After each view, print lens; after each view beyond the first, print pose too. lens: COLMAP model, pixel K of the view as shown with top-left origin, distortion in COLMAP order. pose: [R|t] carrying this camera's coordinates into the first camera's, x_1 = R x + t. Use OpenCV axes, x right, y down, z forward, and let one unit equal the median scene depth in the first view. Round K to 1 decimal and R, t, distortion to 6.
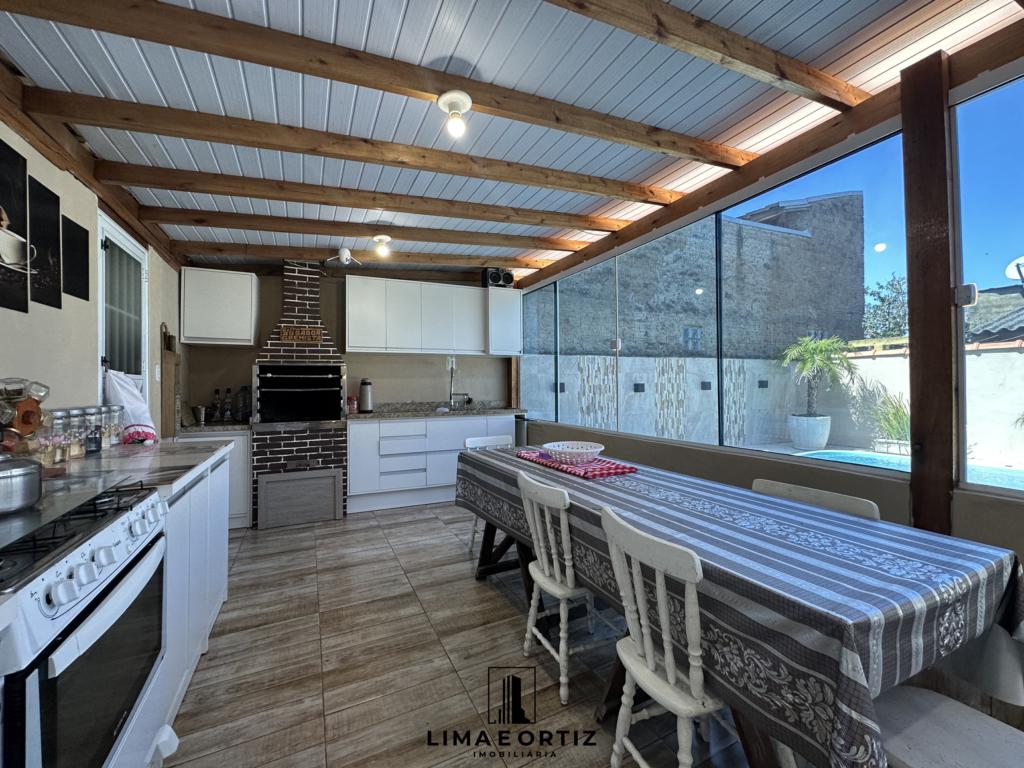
lens RADIAL K [[409.8, 0, 511.2], [0, 409.8, 381.1], [0, 0, 1]] dist [-0.003489, 0.000687]
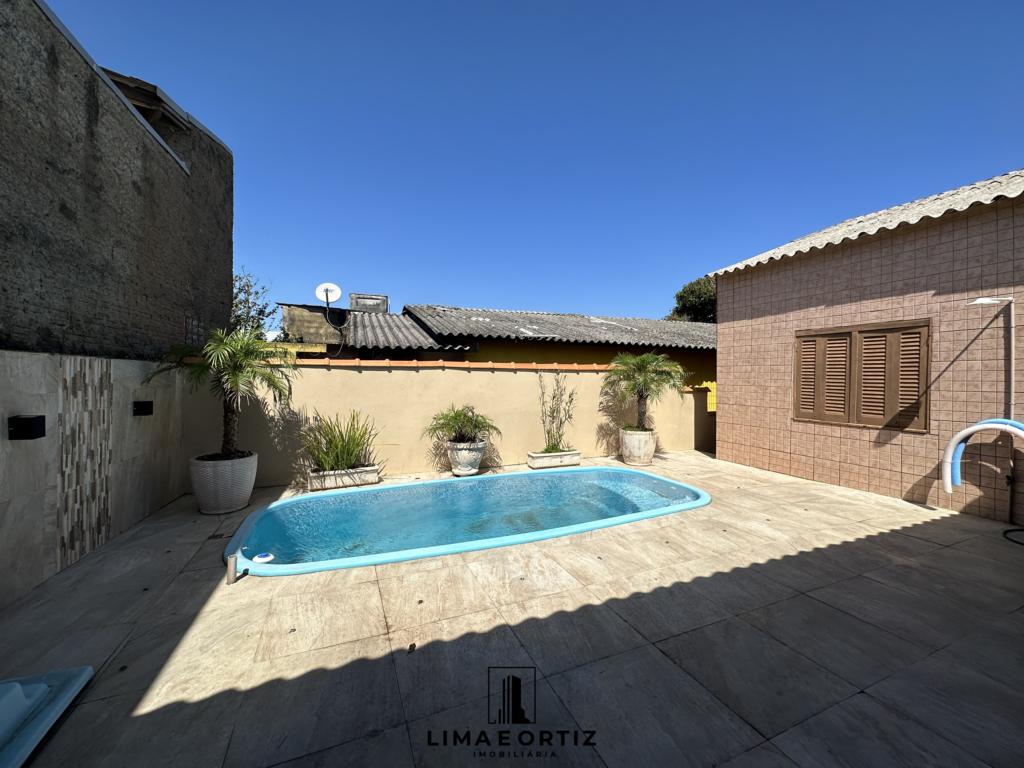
lens RADIAL K [[409.8, 0, 511.7], [0, 409.8, 382.8], [0, 0, 1]] dist [-0.003489, 0.000687]
pose [[0.064661, -0.002249, 0.997905, 0.176421], [-0.014722, 0.999886, 0.003207, -0.047677], [-0.997799, -0.014899, 0.064621, 0.704886]]
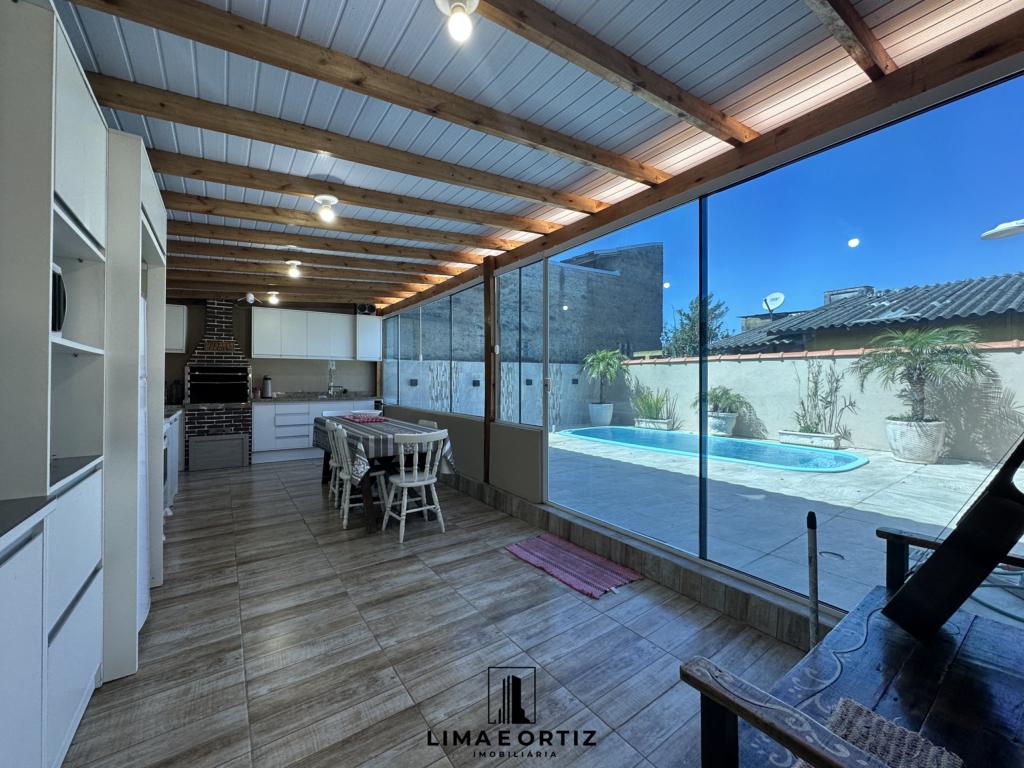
lens RADIAL K [[409.8, 0, 512.5], [0, 409.8, 382.3], [0, 0, 1]] dist [-0.003489, 0.000687]
pose [[0.988129, 0.008293, 0.153403, 0.260354], [-0.010549, 0.999848, 0.013901, -0.010057], [-0.153265, -0.015355, 0.988066, -0.526661]]
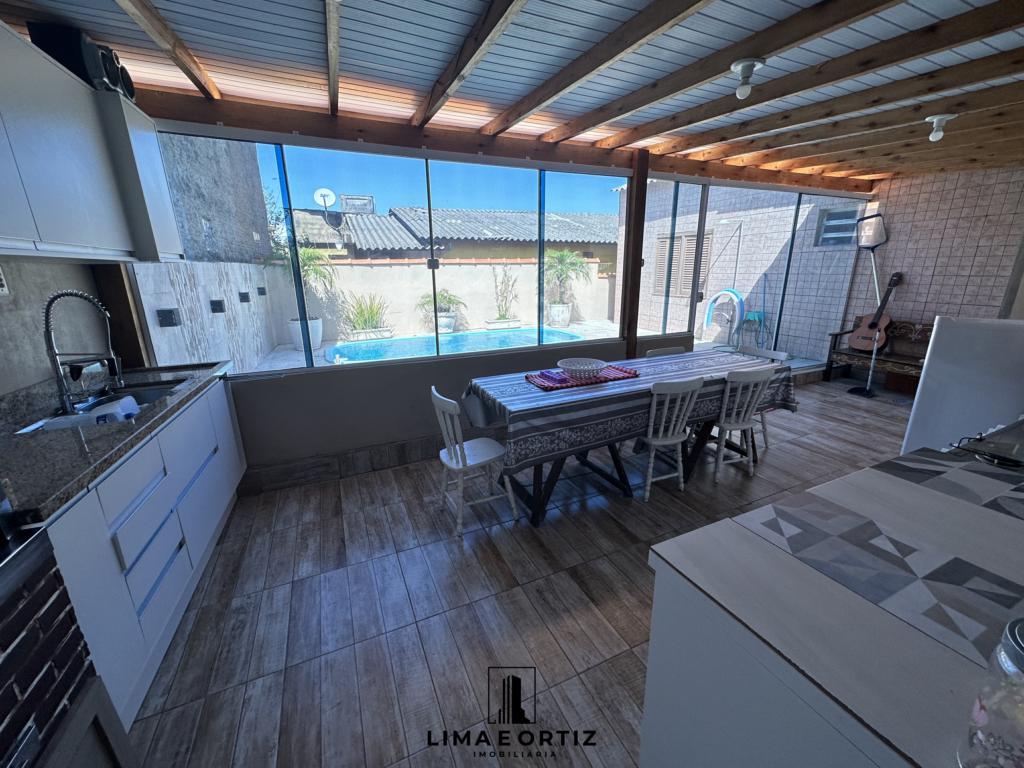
lens RADIAL K [[409.8, 0, 514.7], [0, 409.8, 381.0], [0, 0, 1]] dist [-0.003489, 0.000687]
pose [[0.030228, -0.257940, 0.965688, -0.486181], [0.003275, 0.966150, 0.257961, -0.049054], [-0.999538, -0.004635, 0.030049, 0.539900]]
